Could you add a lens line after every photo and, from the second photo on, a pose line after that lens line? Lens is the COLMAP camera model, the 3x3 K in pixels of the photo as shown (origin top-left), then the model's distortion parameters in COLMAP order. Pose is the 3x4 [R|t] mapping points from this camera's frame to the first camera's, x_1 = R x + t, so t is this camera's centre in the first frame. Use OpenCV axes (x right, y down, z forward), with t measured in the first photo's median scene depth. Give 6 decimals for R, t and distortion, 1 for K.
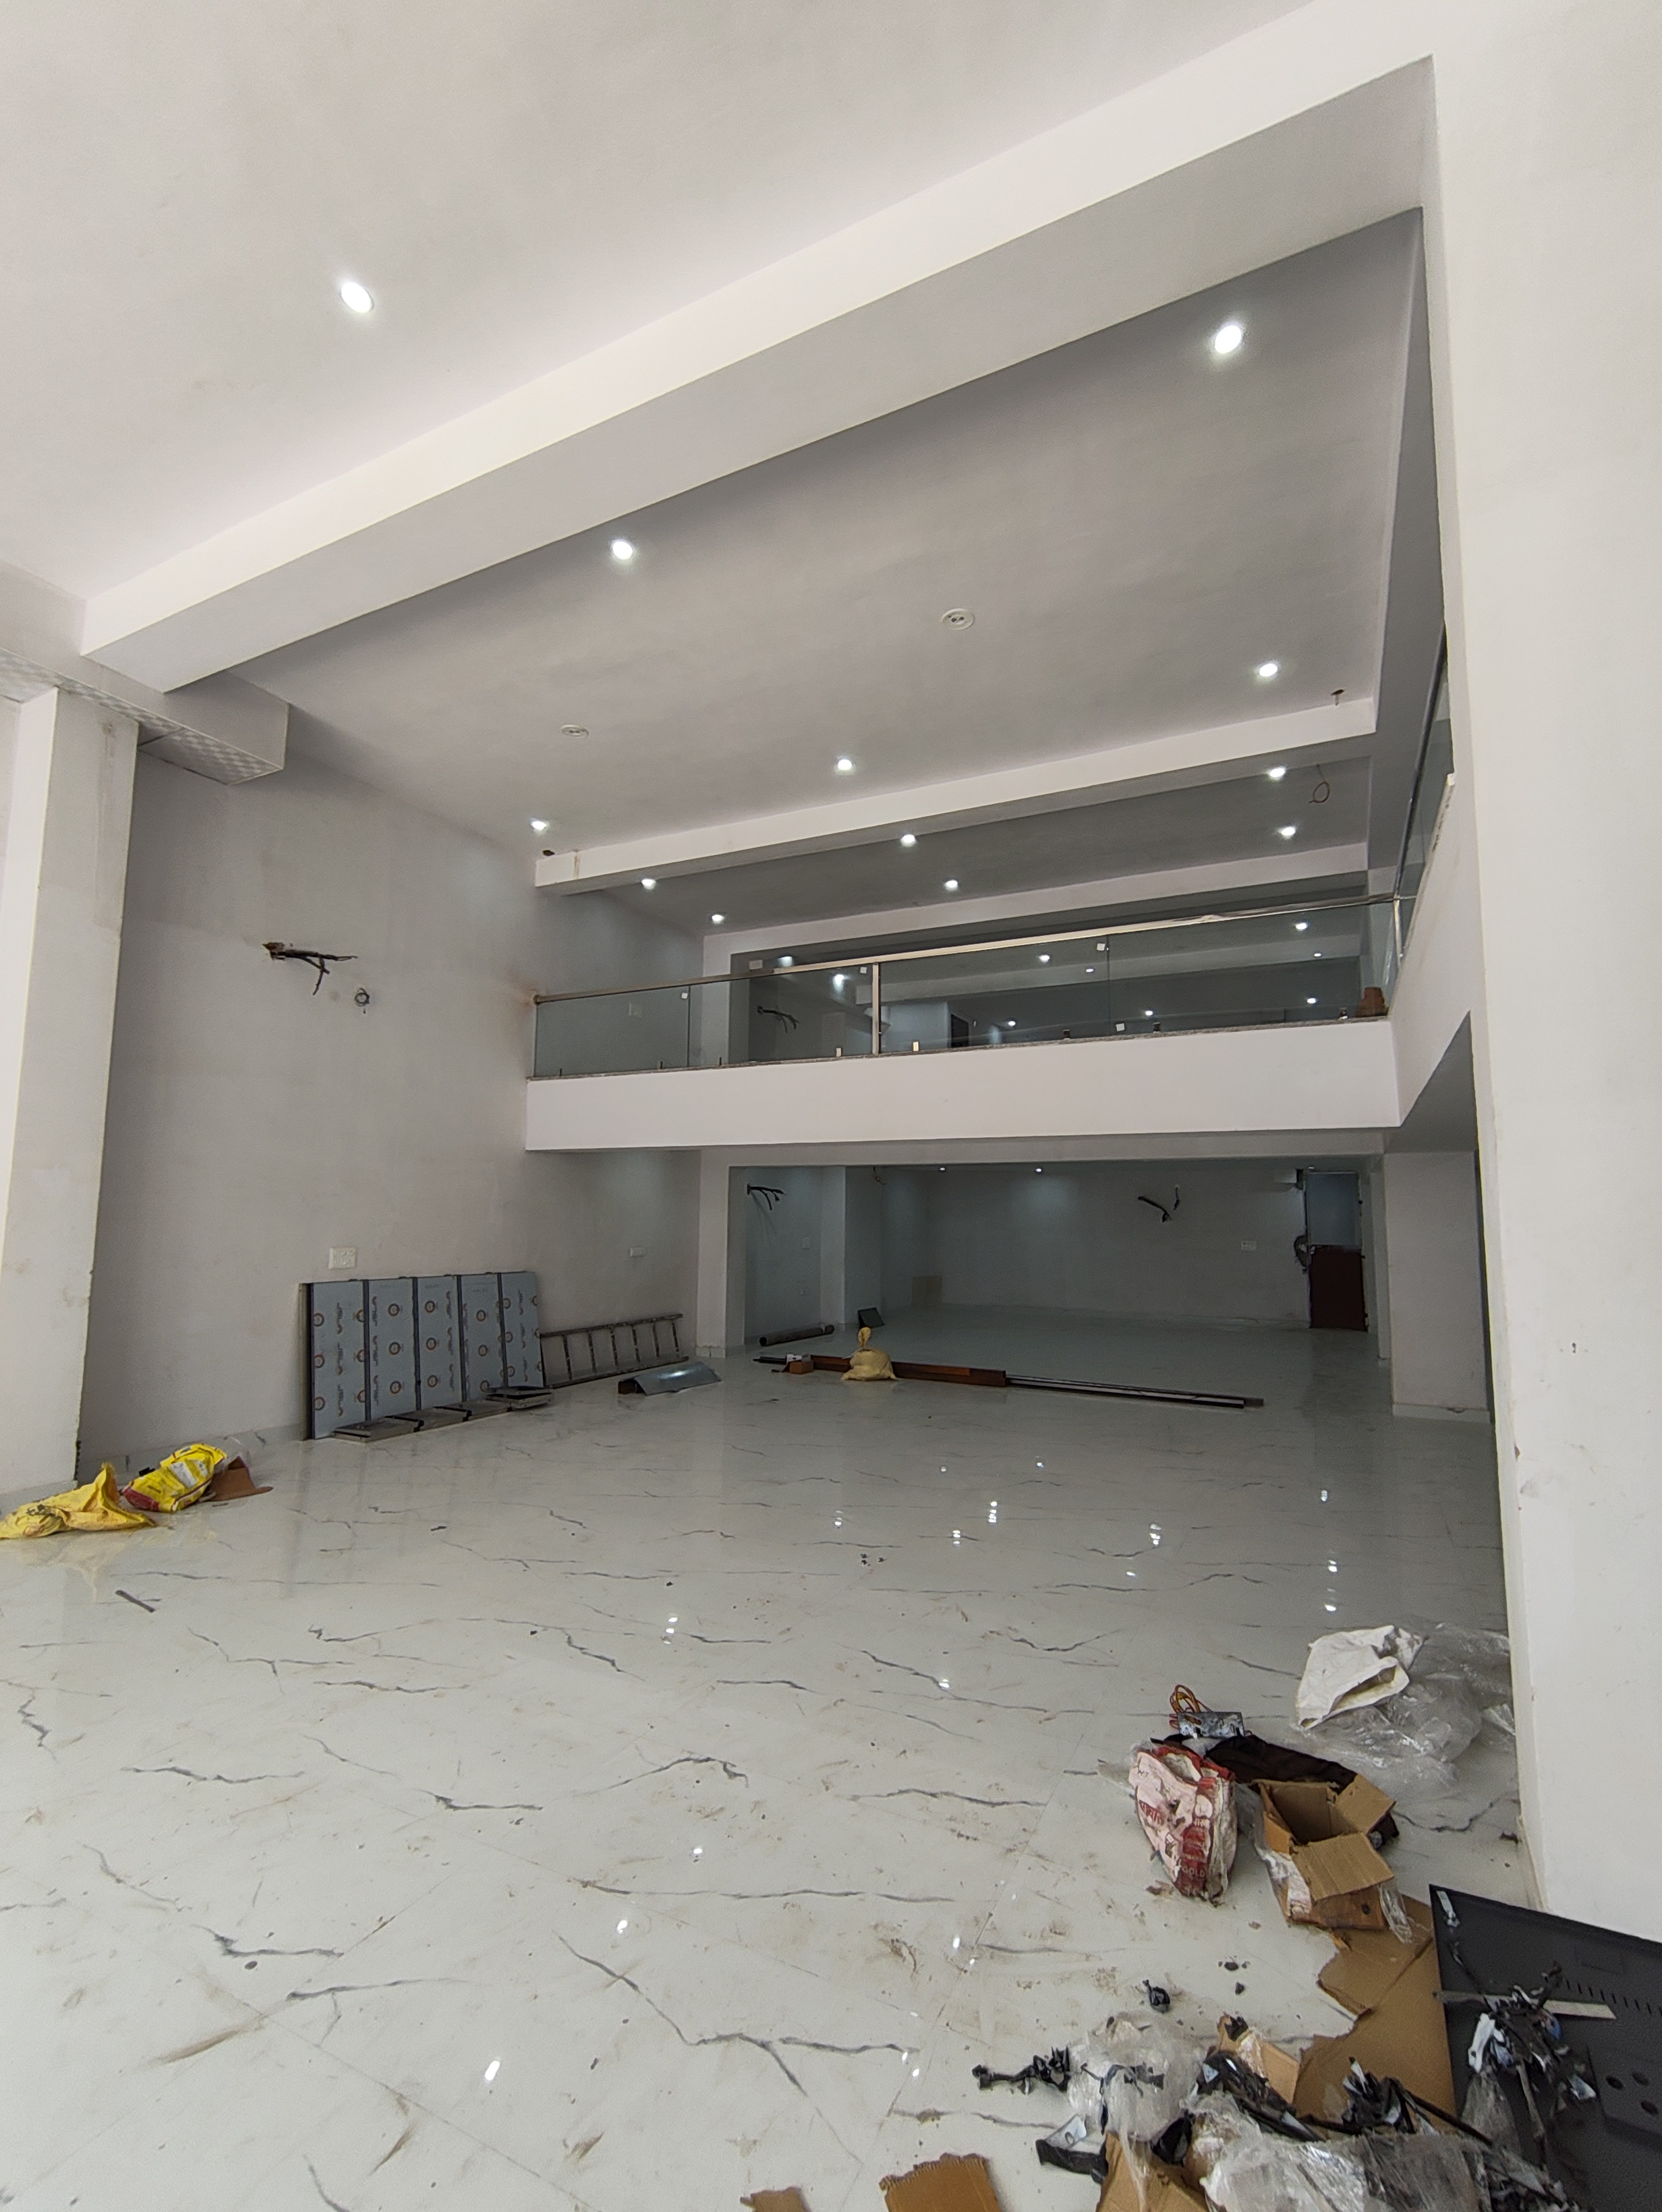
lens RADIAL K [[1003.7, 0, 831.0], [0, 1003.7, 1106.0], [0, 0, 1]] dist [0.000566, -0.000376]
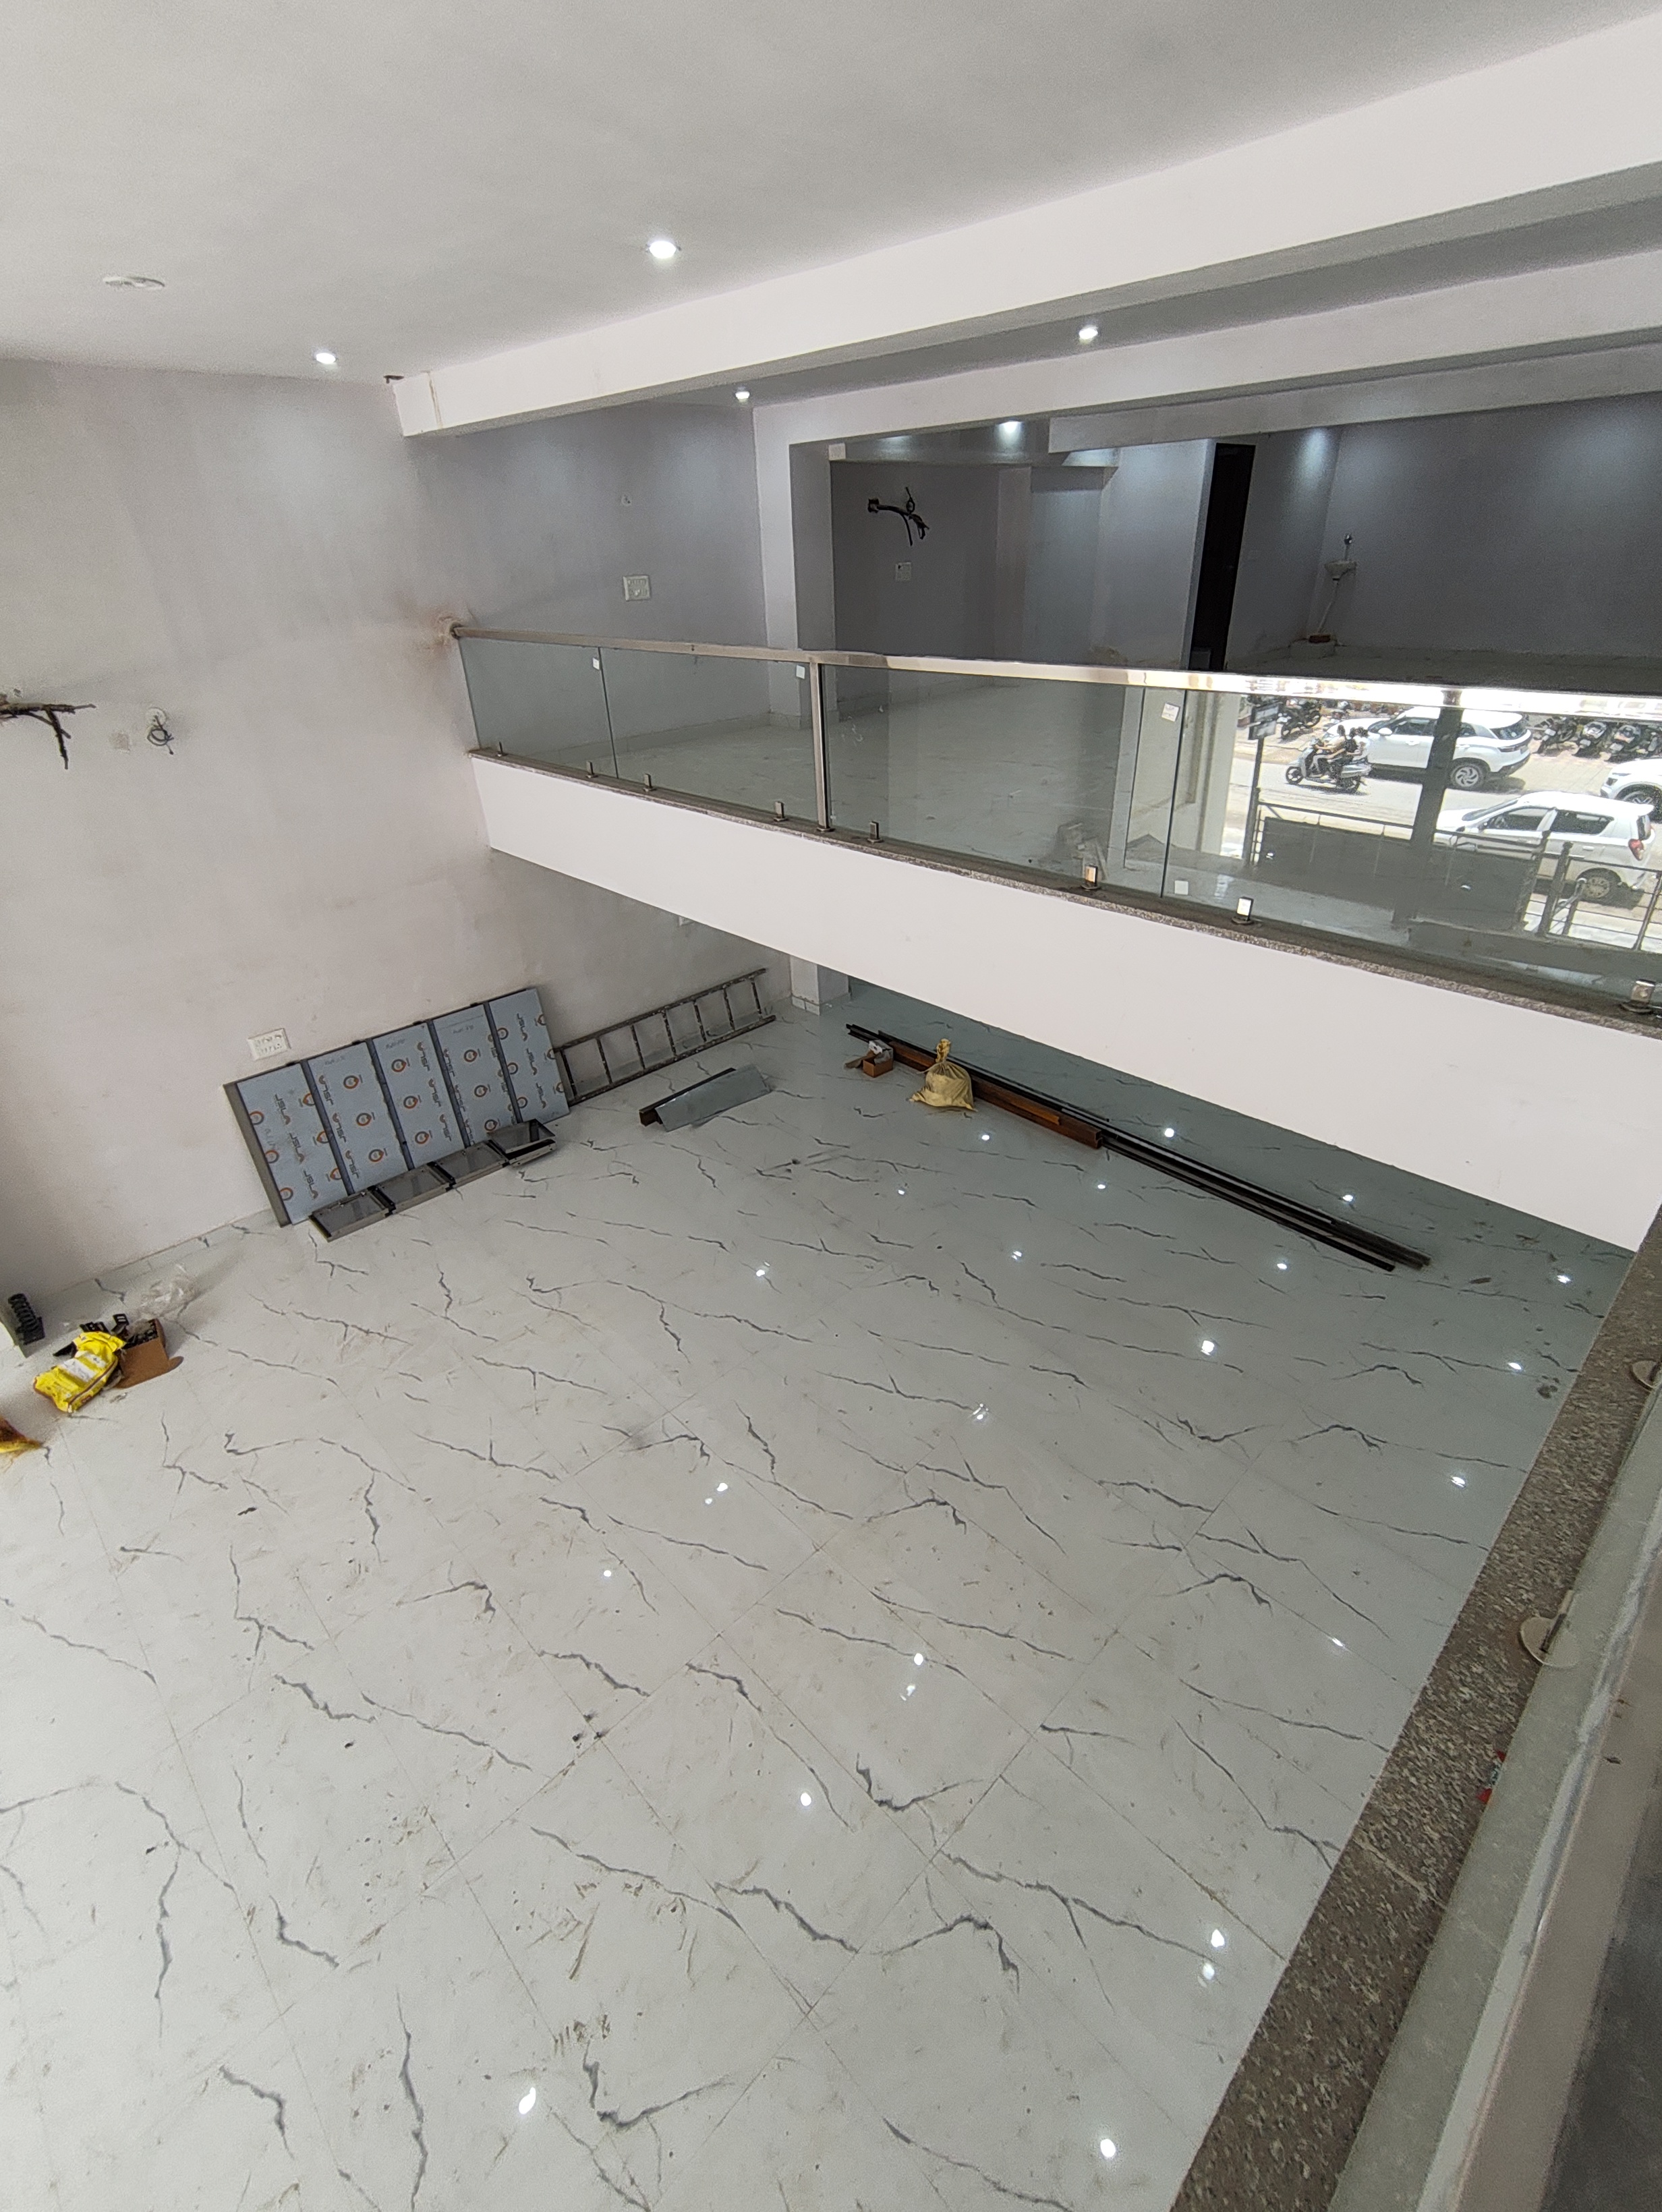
lens RADIAL K [[1002.3, 0, 831.0], [0, 1002.3, 1106.0], [0, 0, 1]] dist [-0.002017, 0.000240]
pose [[0.945288, 0.115716, -0.305024, 0.228072], [0.086458, 0.812690, 0.576246, -0.236446], [0.314571, -0.571091, 0.758222, 0.389226]]
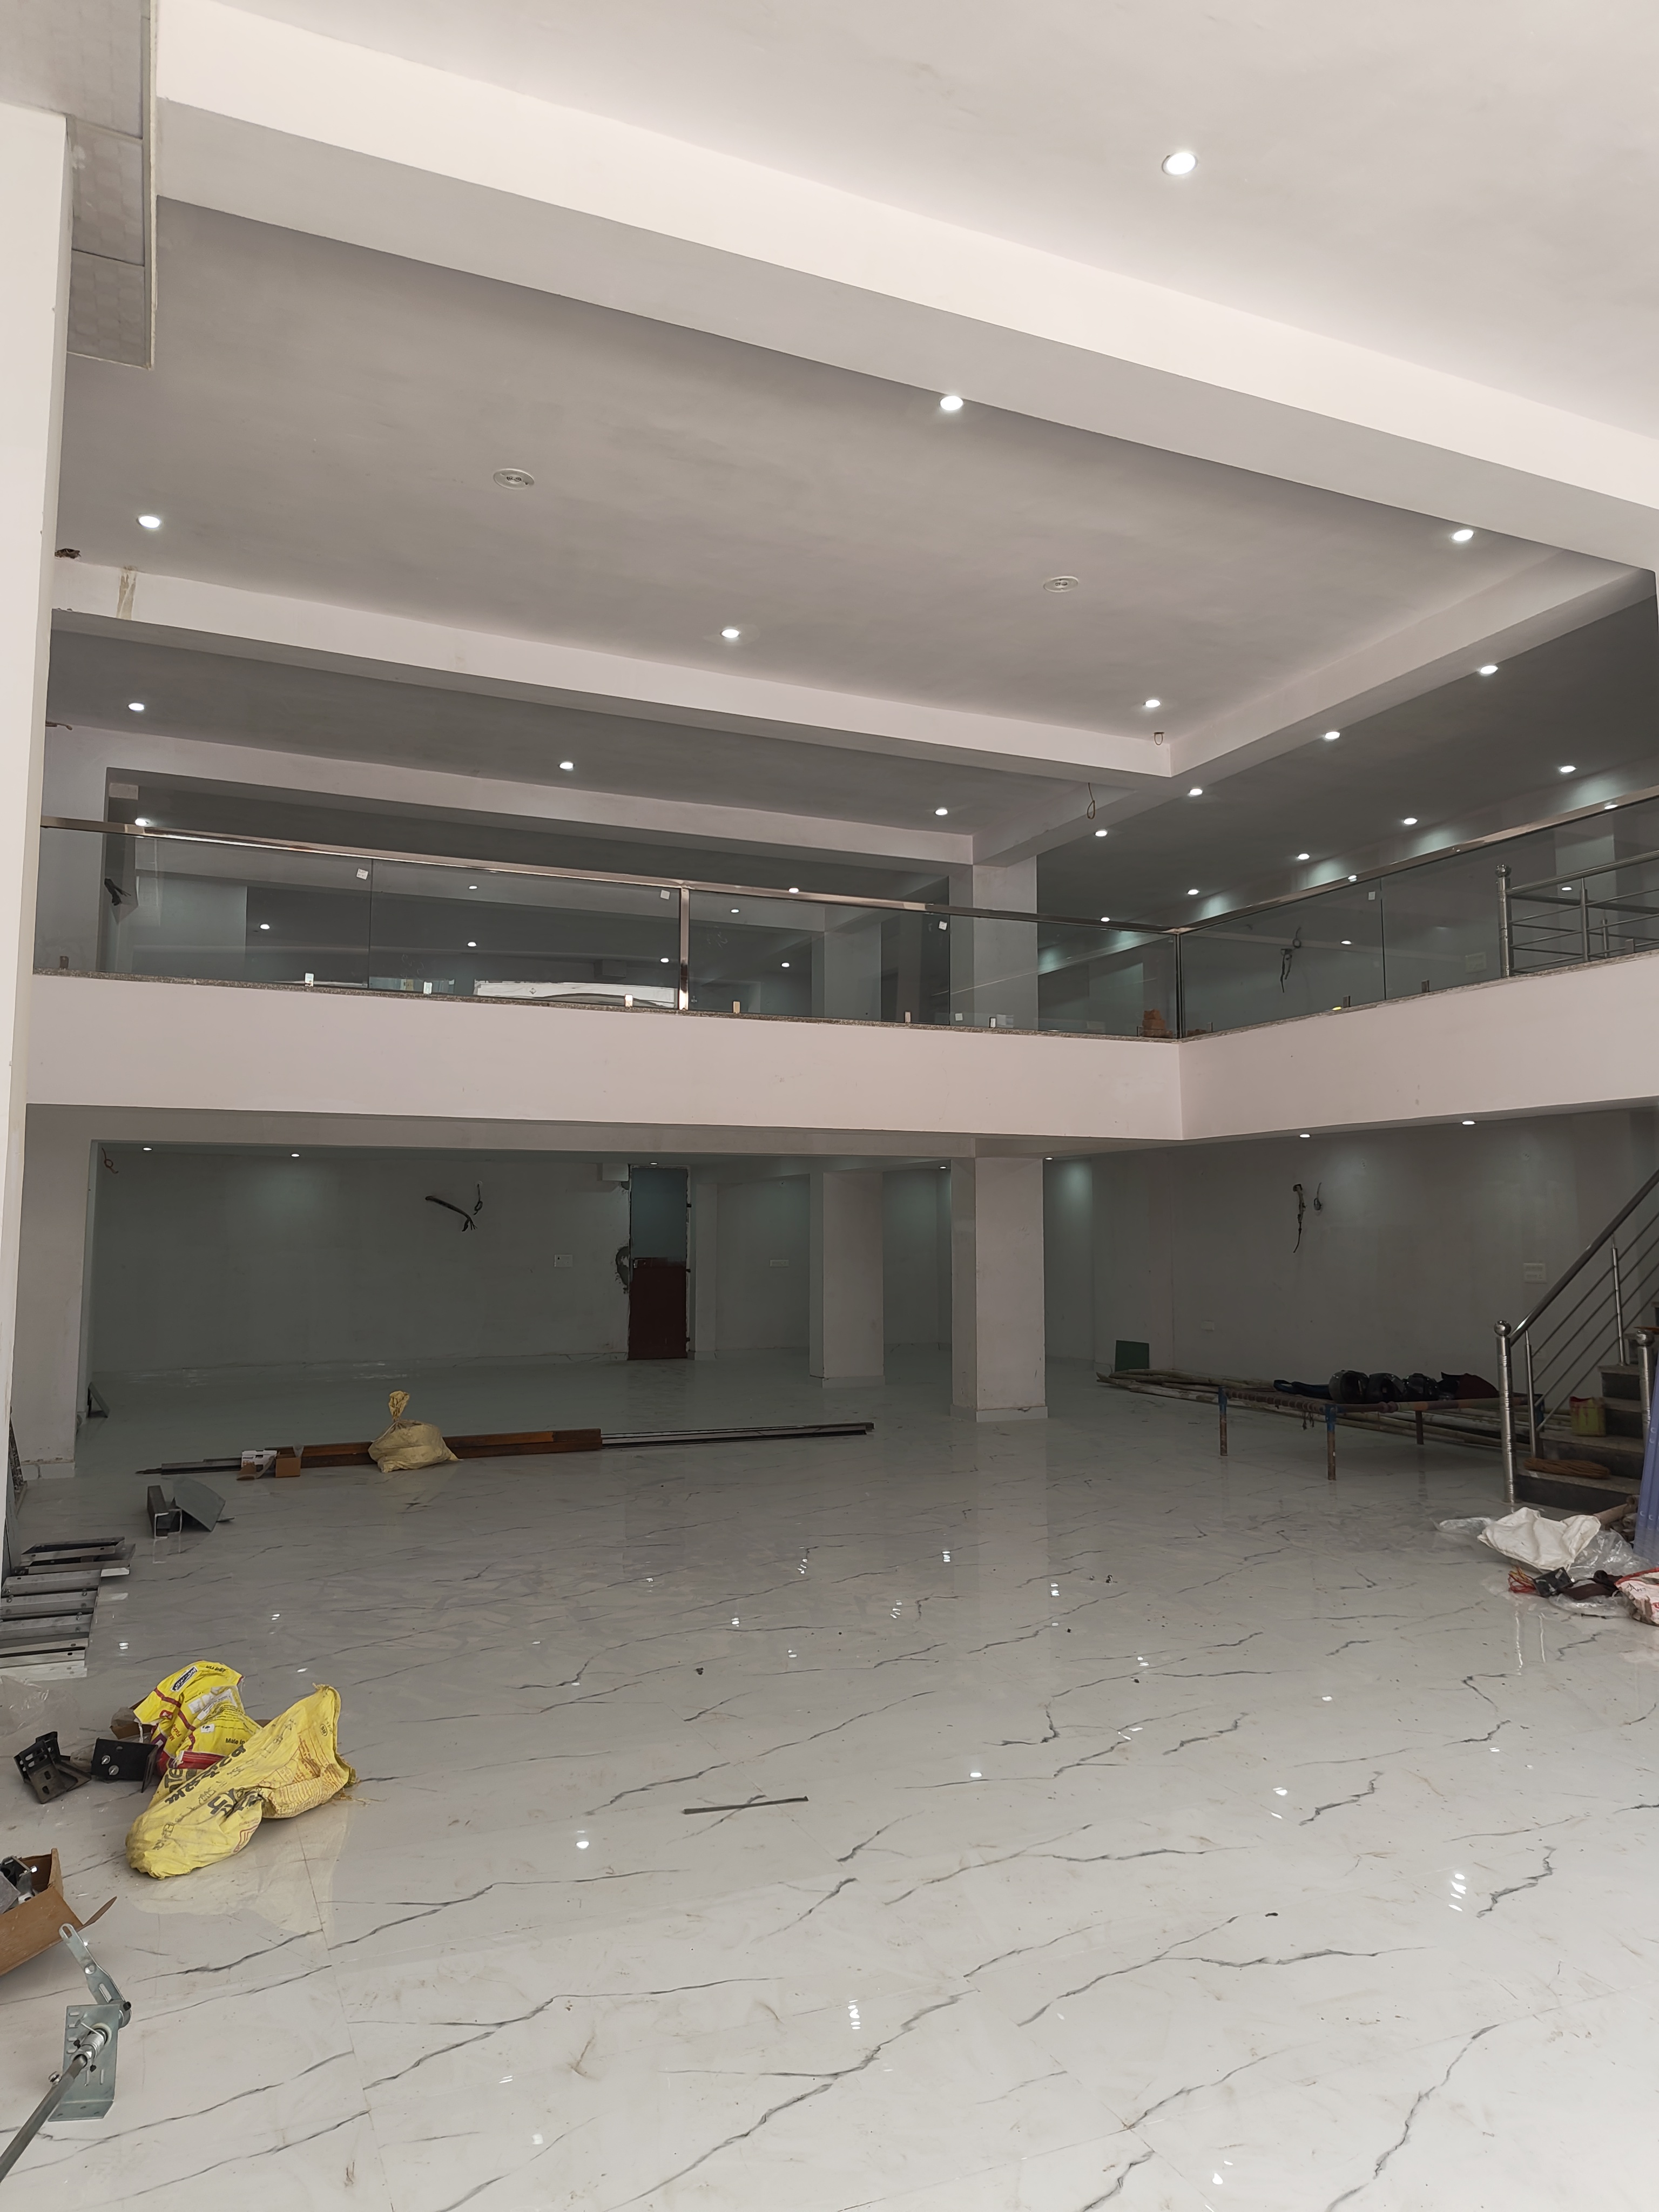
lens RADIAL K [[1560.1, 0, 829.5], [0, 1560.1, 1106.0], [0, 0, 1]] dist [-0.004803, 0.000950]
pose [[0.623696, 0.050898, 0.780008, -0.699528], [-0.077030, 0.997023, -0.003466, 0.013875], [-0.777862, -0.057922, 0.625760, 0.158388]]
